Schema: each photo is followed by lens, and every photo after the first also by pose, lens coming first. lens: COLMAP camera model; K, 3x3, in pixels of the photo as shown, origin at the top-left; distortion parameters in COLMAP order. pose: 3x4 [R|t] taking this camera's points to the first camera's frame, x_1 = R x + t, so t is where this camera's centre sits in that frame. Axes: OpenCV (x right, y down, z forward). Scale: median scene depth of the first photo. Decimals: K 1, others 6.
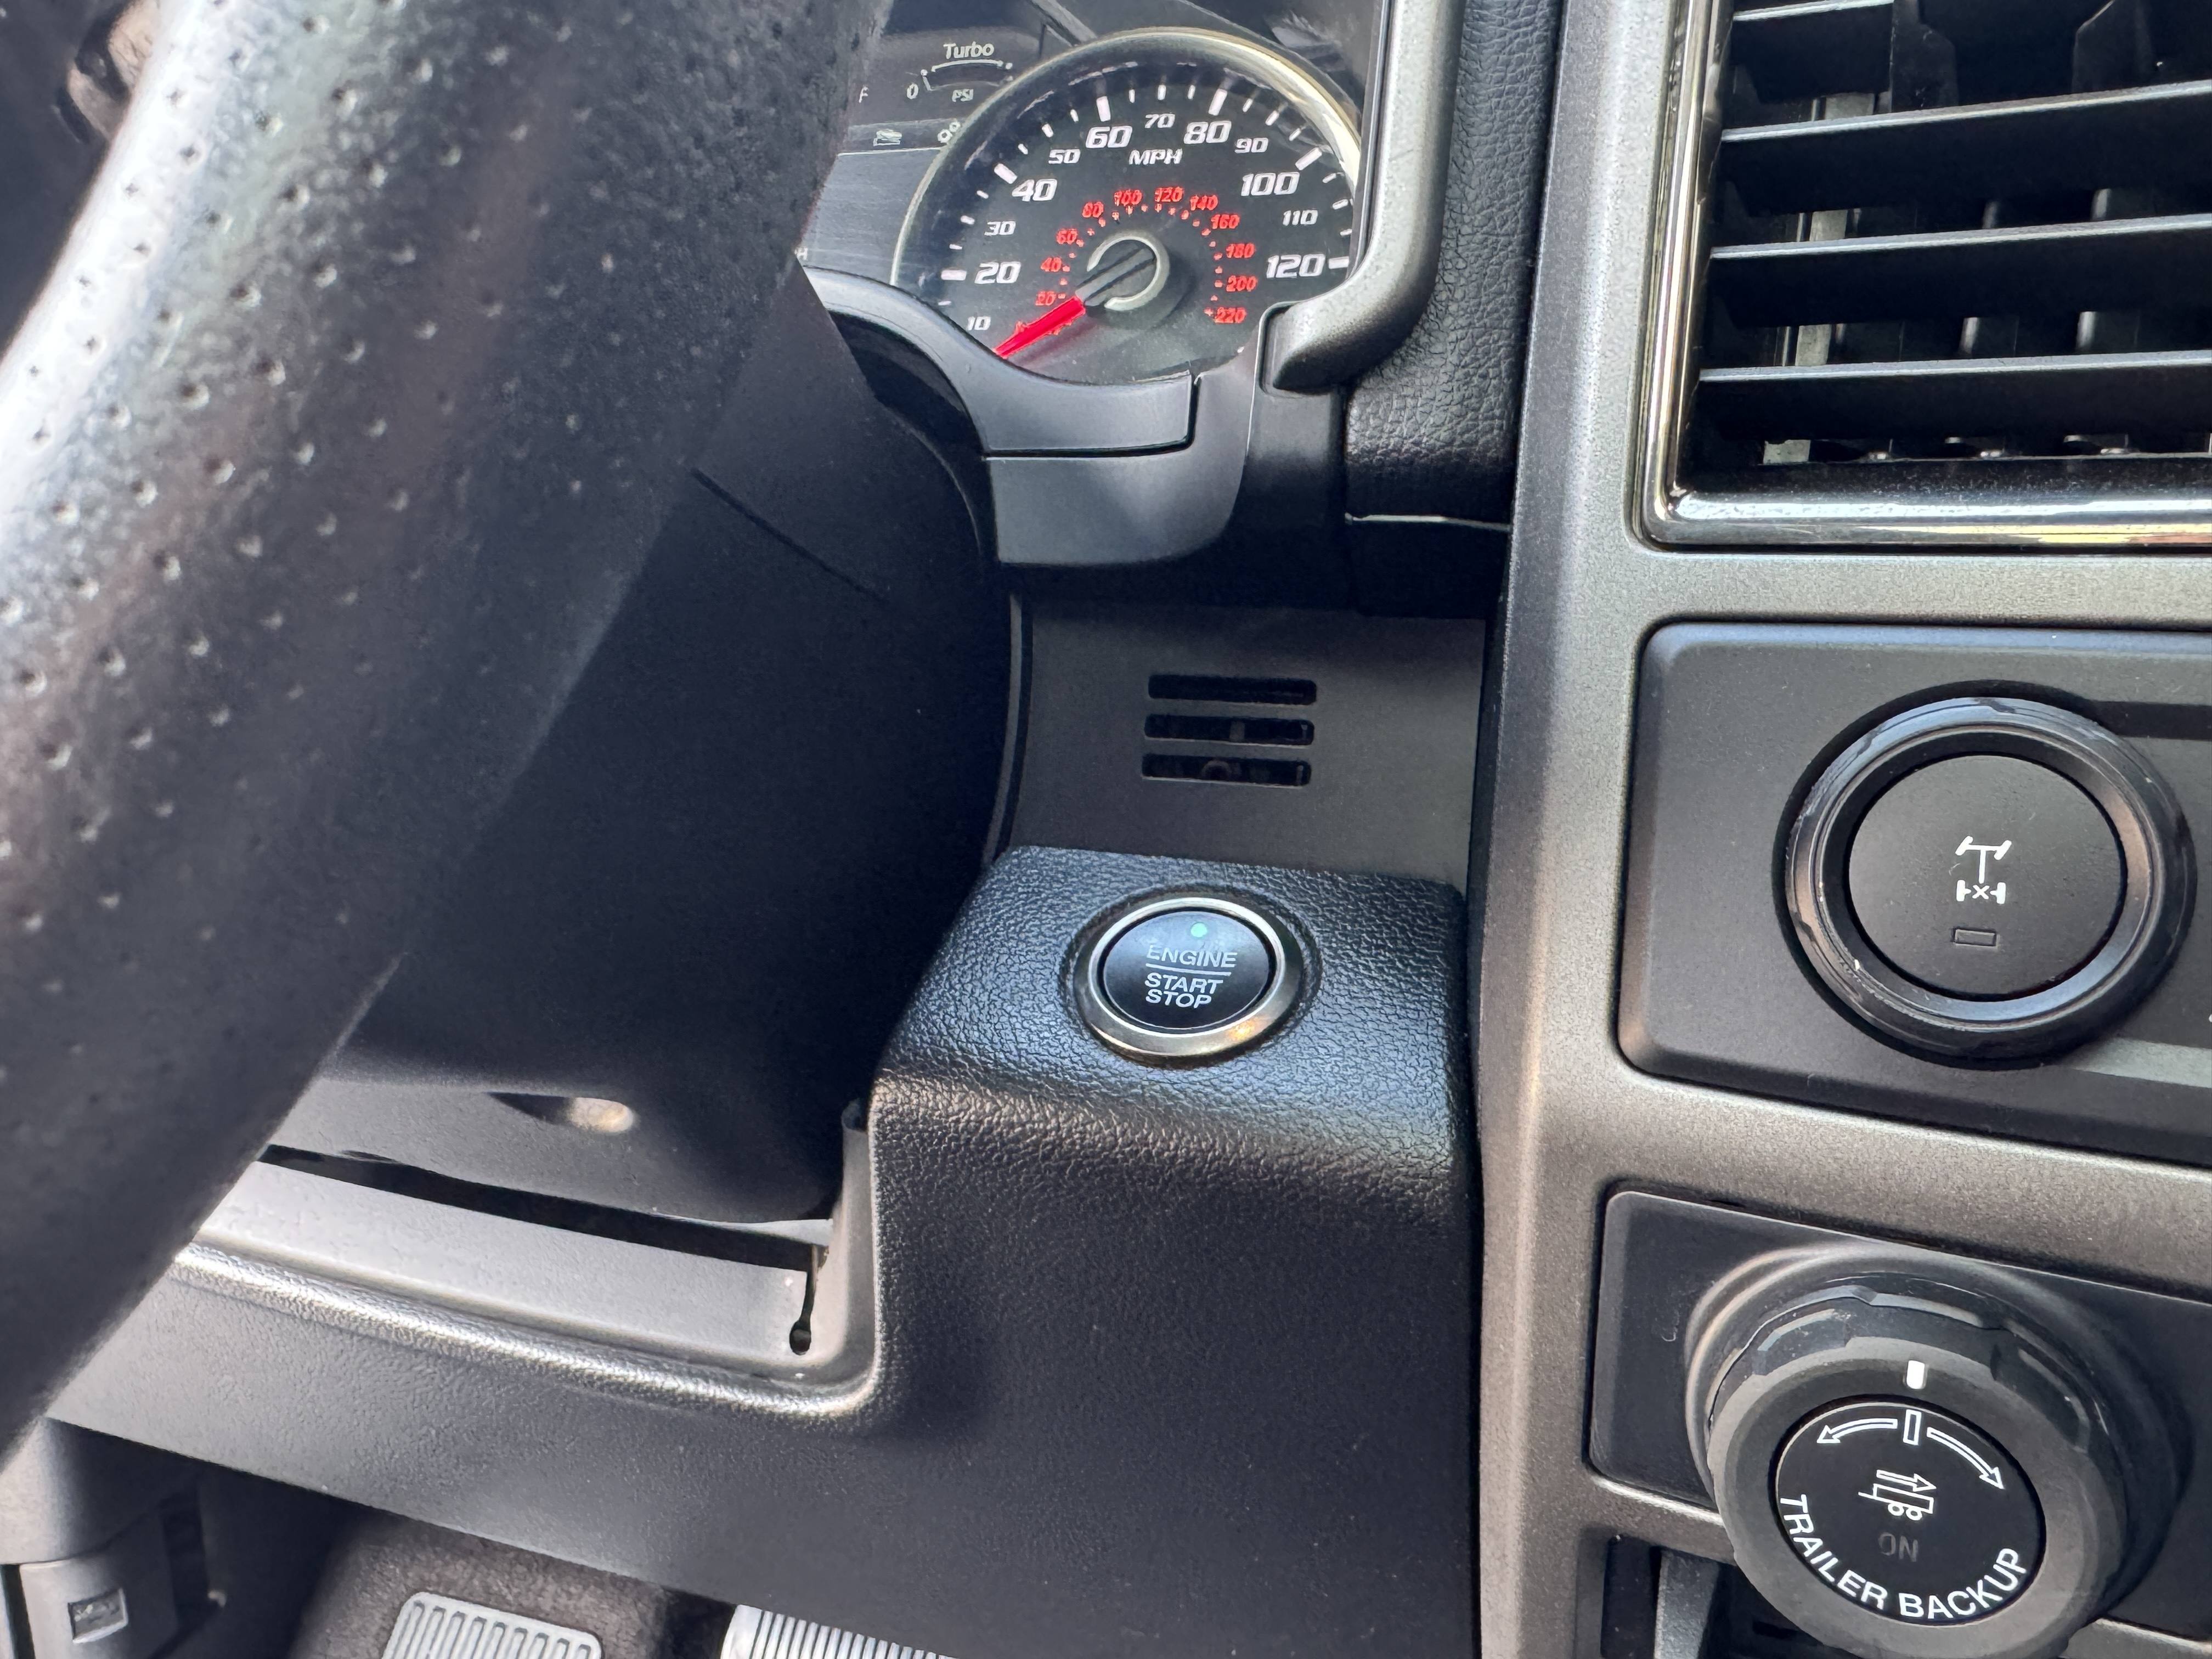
lens RADIAL K [[1778.9, 0, 1005.2], [0, 1778.9, 818.4], [0, 0, 1]] dist [0.044360, -0.094235]
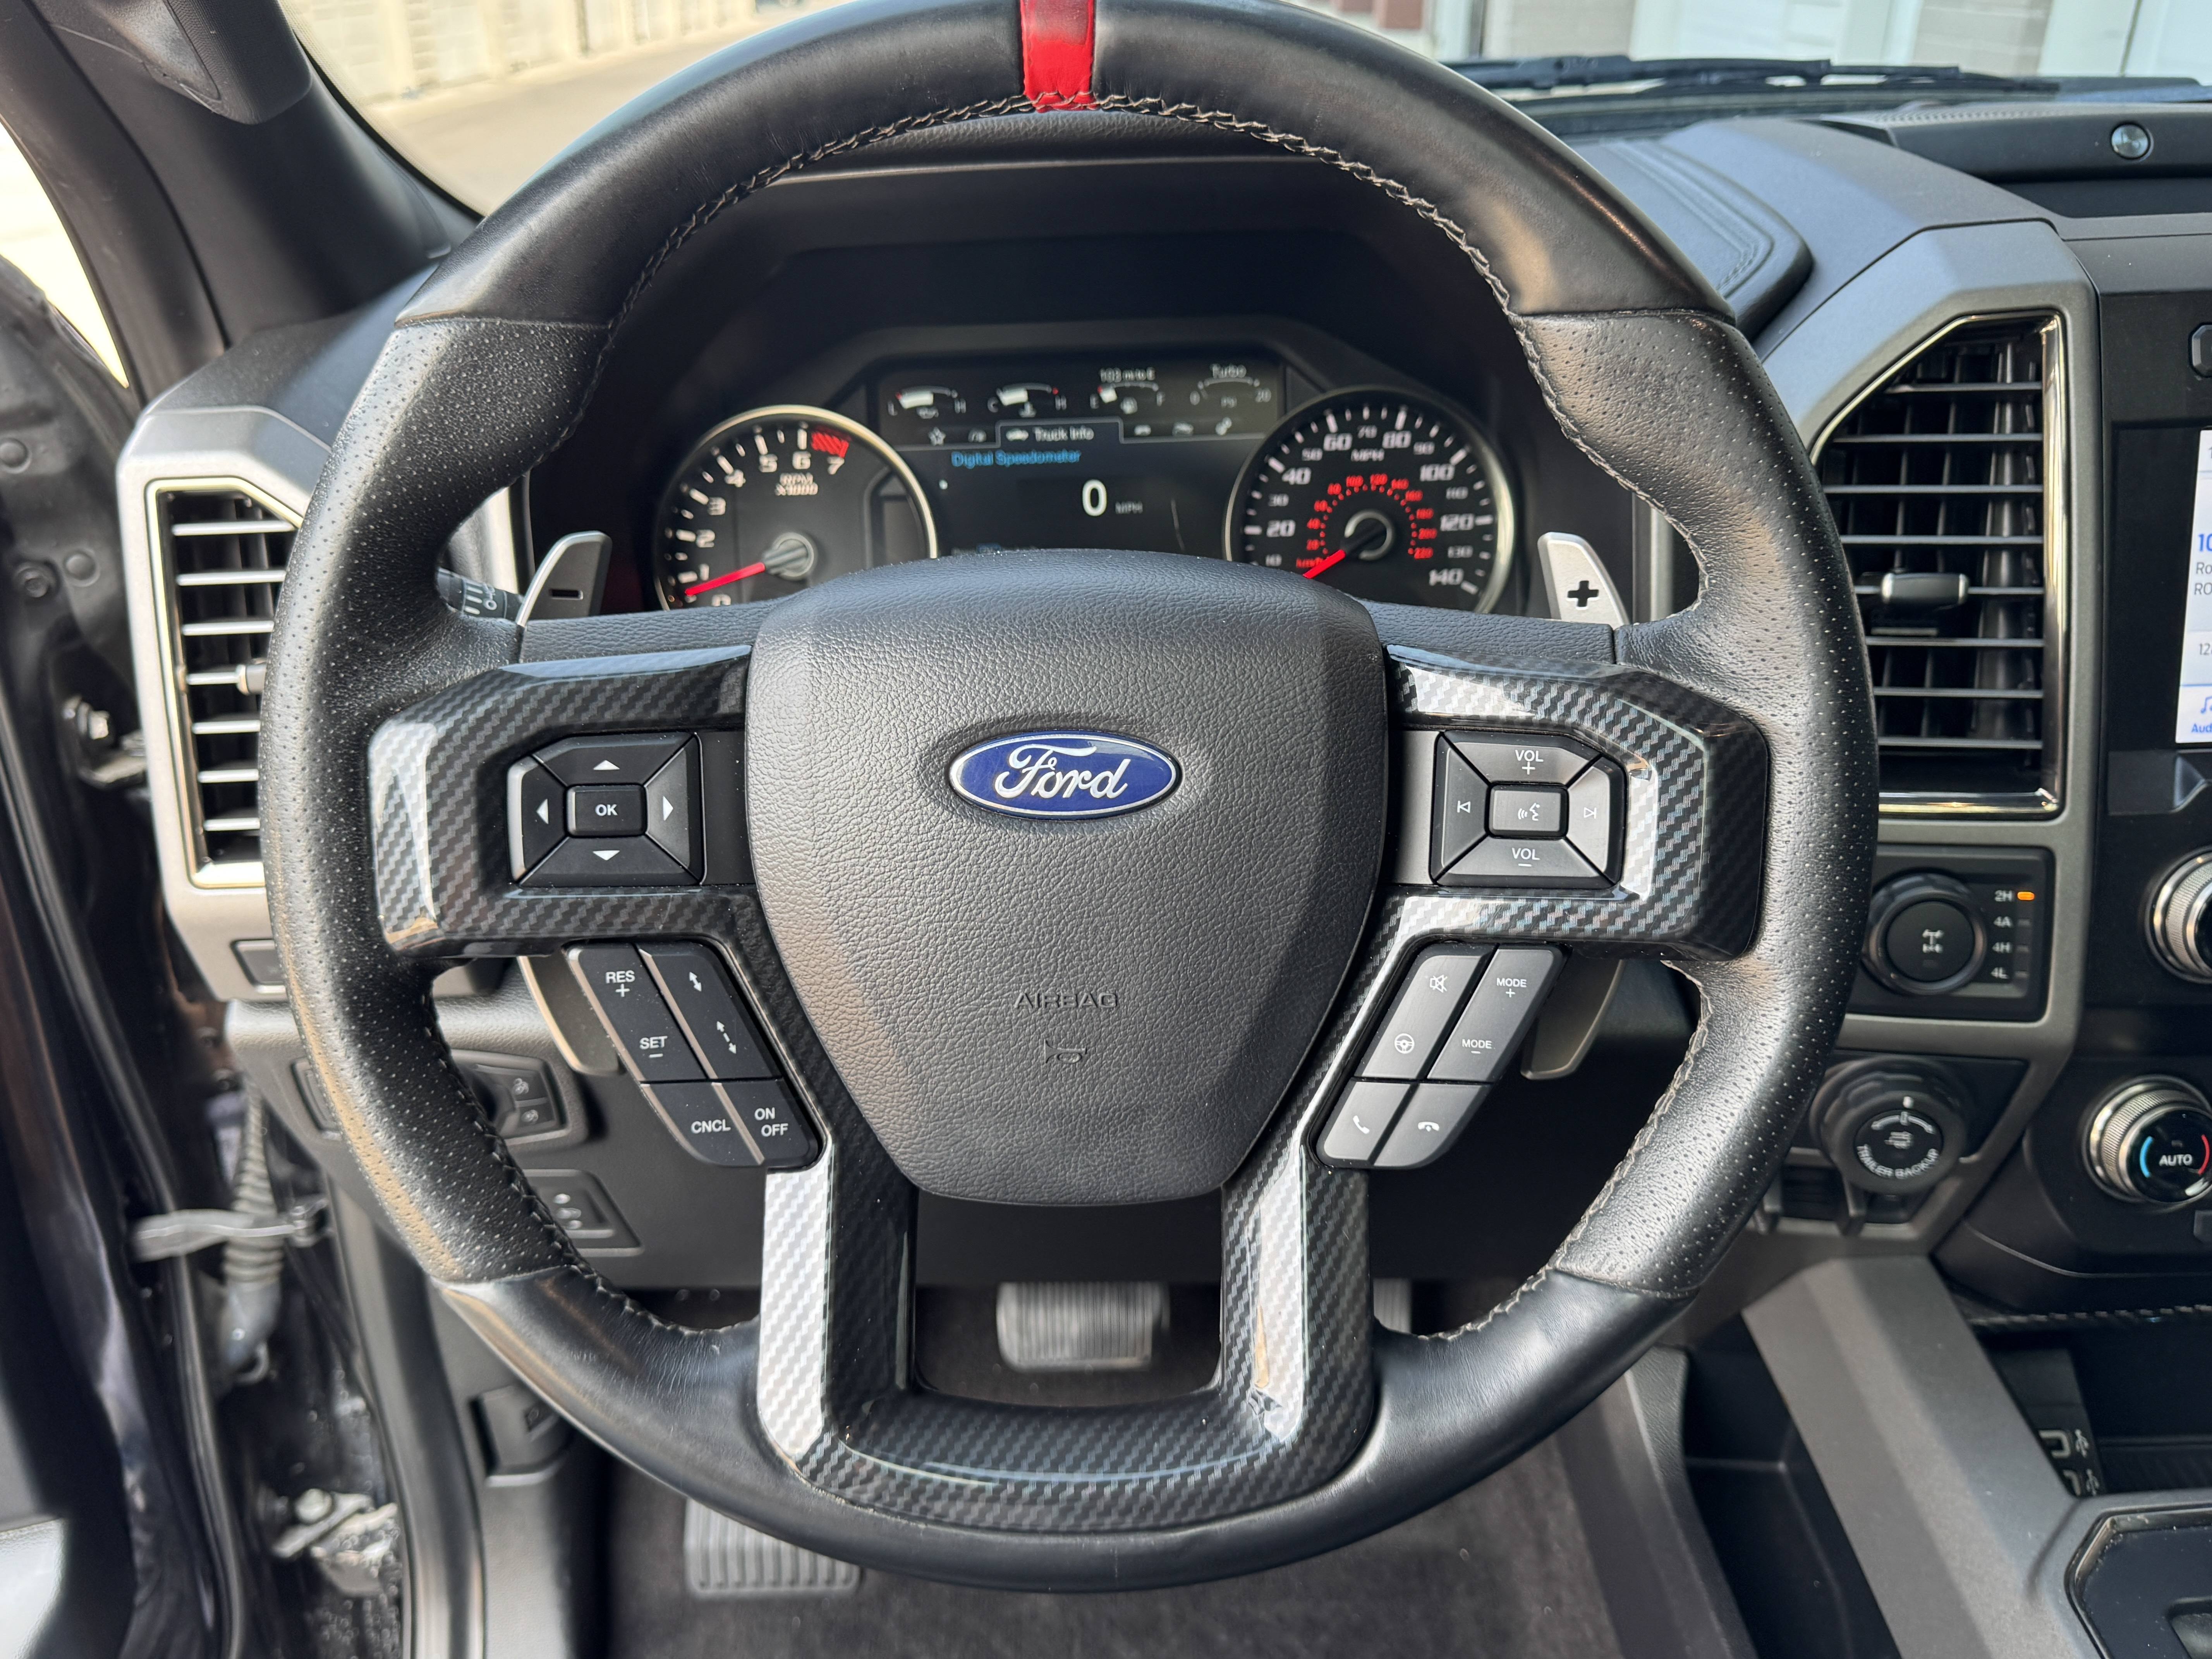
lens RADIAL K [[1778.9, 0, 1110.7], [0, 1778.9, 838.7], [0, 0, 1]] dist [0.044360, -0.094235]
pose [[0.939853, -0.170598, 0.295927, -0.725170], [0.102378, 0.967209, 0.232435, -0.441931], [-0.325876, -0.188158, 0.926499, -0.582809]]
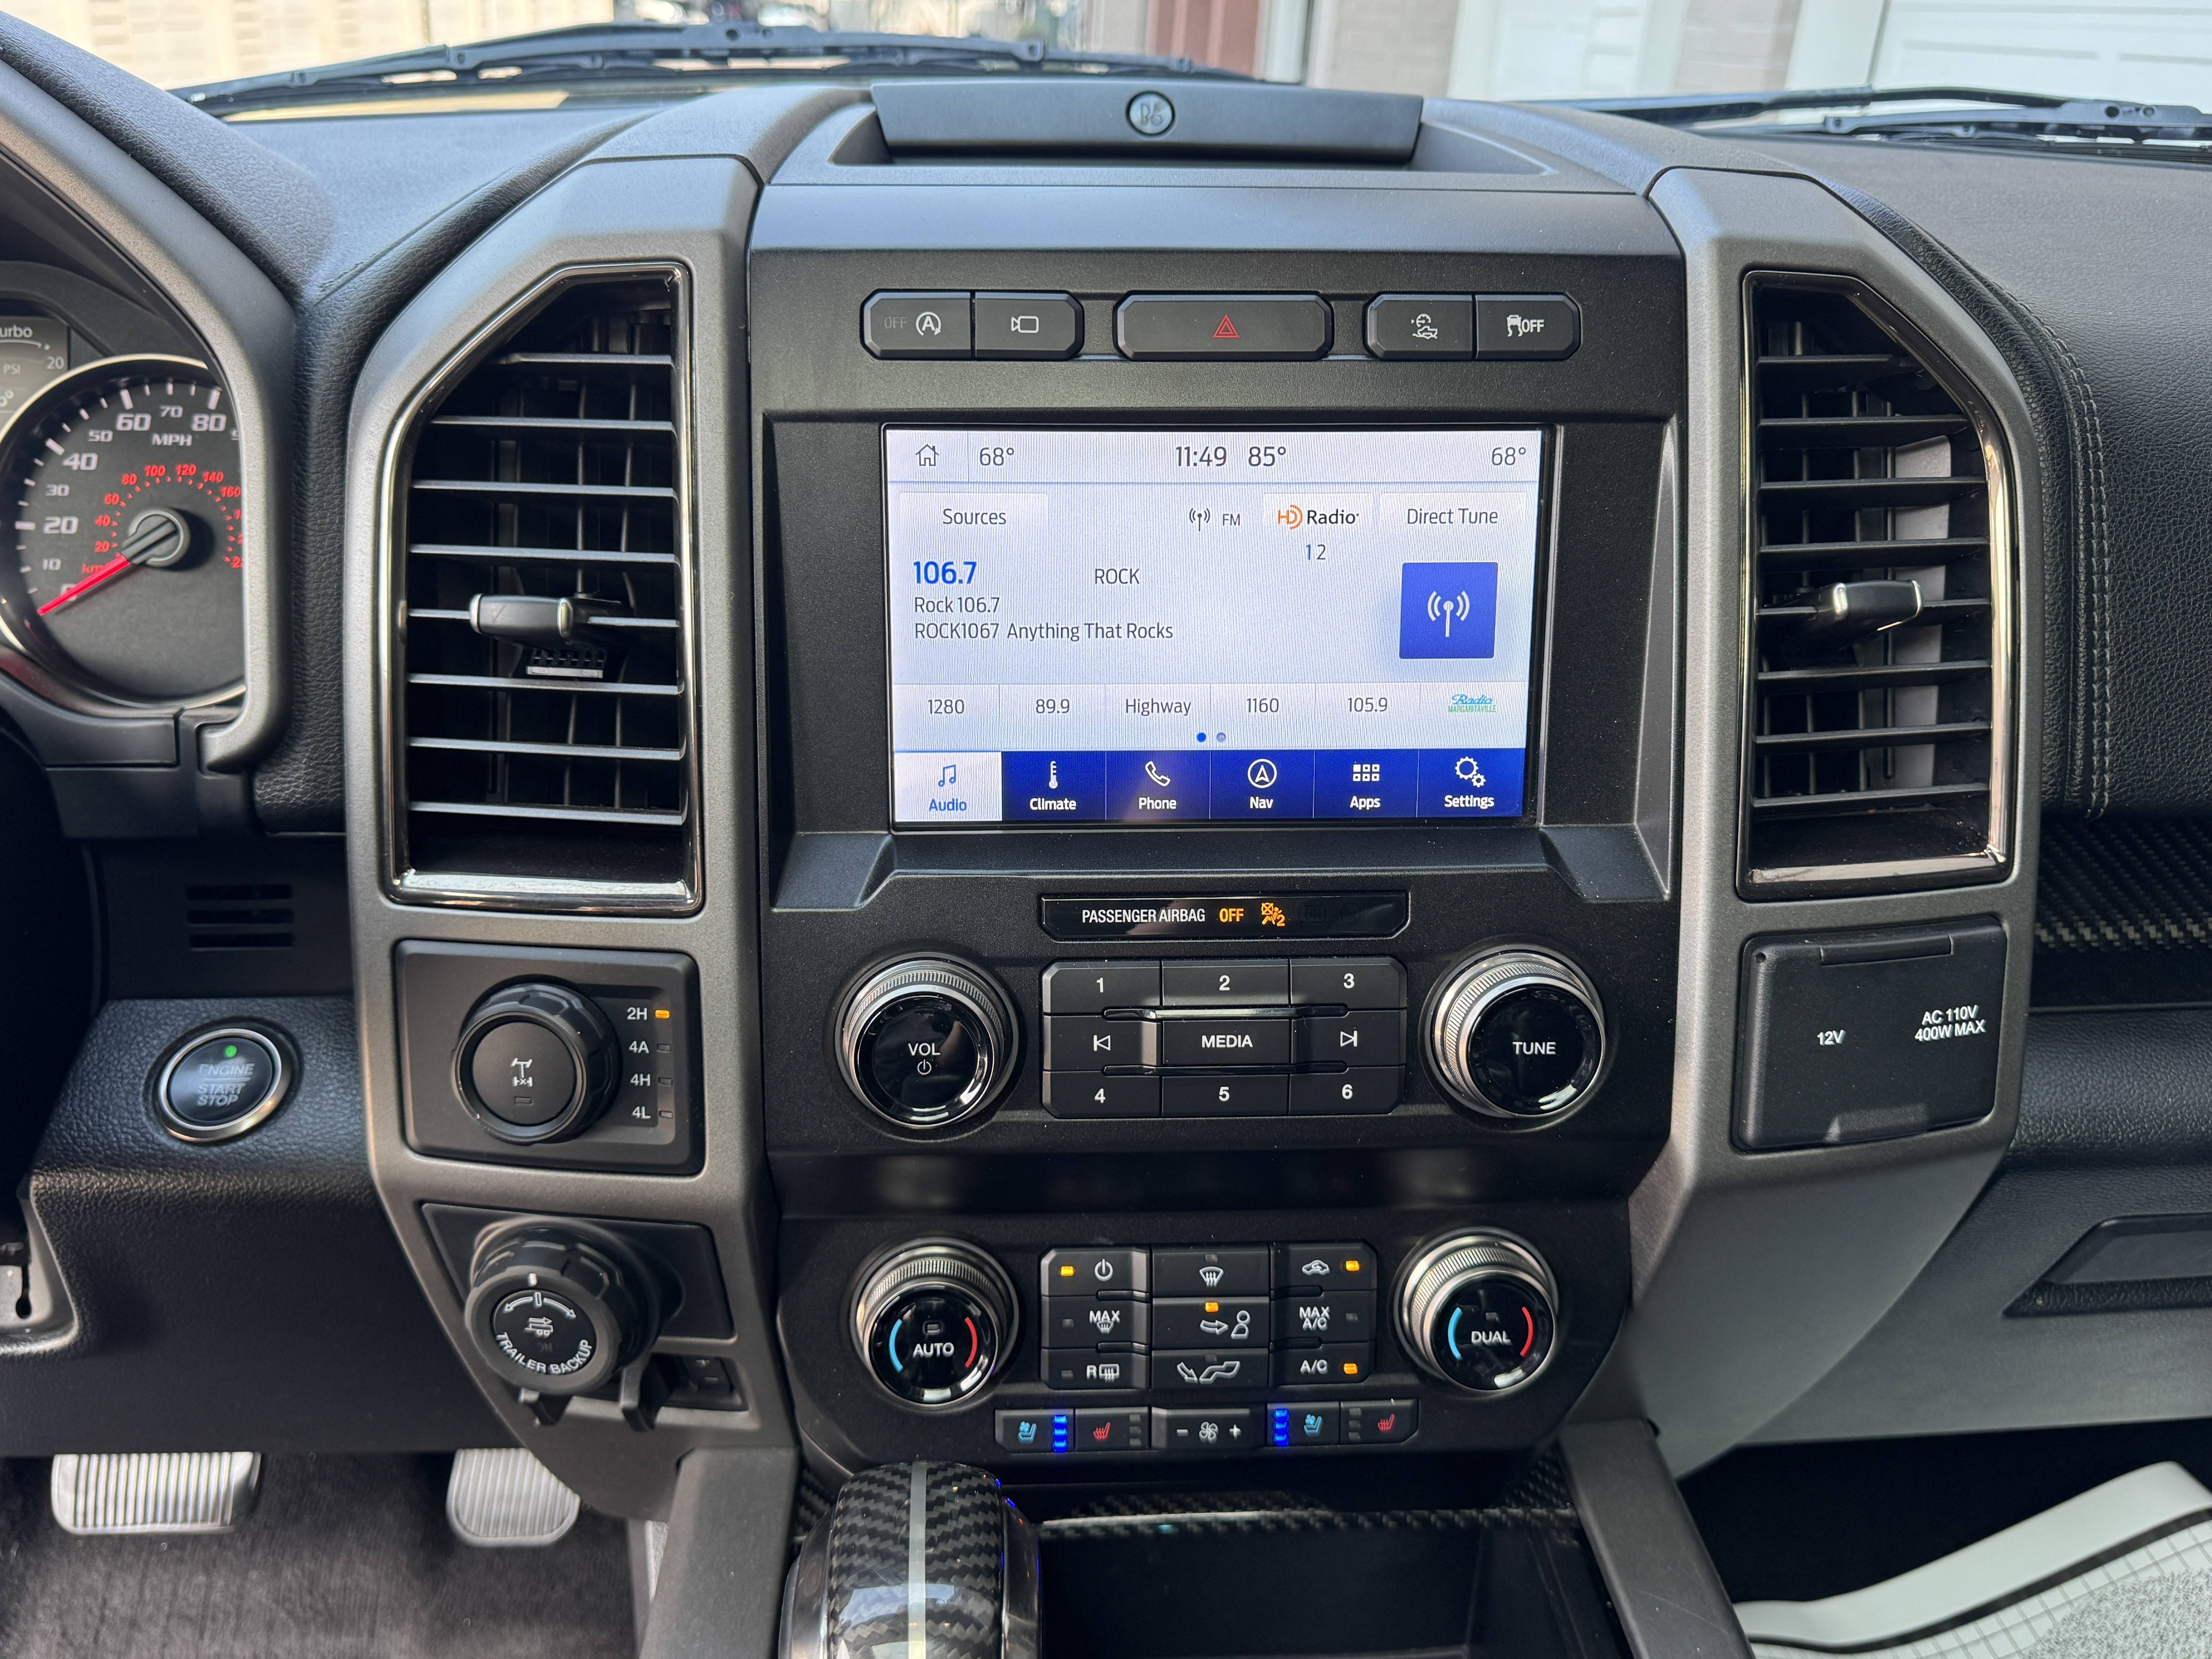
lens RADIAL K [[1778.9, 0, 1100.6], [0, 1778.9, 817.0], [0, 0, 1]] dist [0.044360, -0.094235]
pose [[0.918966, -0.136427, 0.369986, 0.195483], [0.063534, 0.977213, 0.202531, -0.322300], [-0.389186, -0.162612, 0.906693, -0.593726]]
